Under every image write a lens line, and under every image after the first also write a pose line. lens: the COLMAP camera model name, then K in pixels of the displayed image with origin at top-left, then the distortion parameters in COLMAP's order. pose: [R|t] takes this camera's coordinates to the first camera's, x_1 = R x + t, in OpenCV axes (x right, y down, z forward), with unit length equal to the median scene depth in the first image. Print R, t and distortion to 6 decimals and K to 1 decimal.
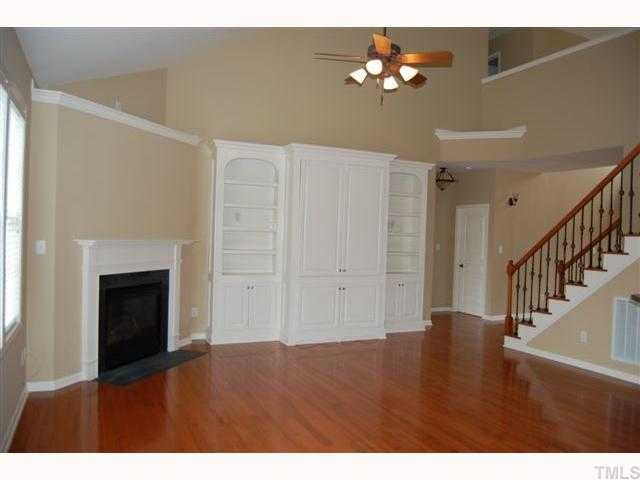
lens RADIAL K [[512.1, 0, 320.0], [0, 512.1, 240.0], [0, 0, 1]] dist [-0.055239, 0.001102]
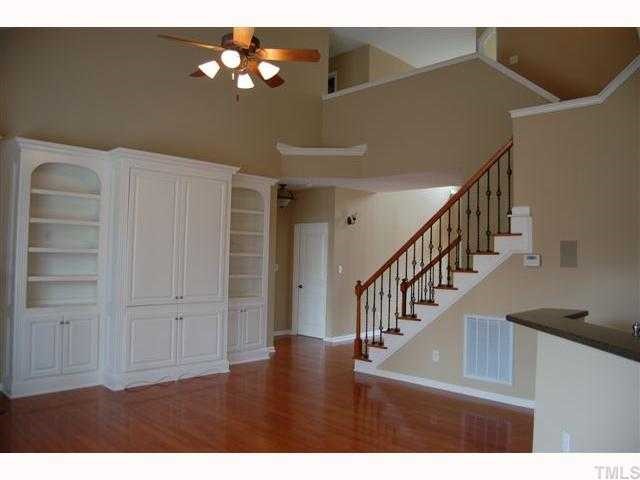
lens RADIAL K [[512.1, 0, 320.0], [0, 512.1, 240.0], [0, 0, 1]] dist [-0.055239, 0.001102]
pose [[0.939800, -0.002293, 0.341717, -0.028081], [0.015359, 0.999250, -0.035534, -0.003729], [-0.341379, 0.038643, 0.939131, 0.106345]]
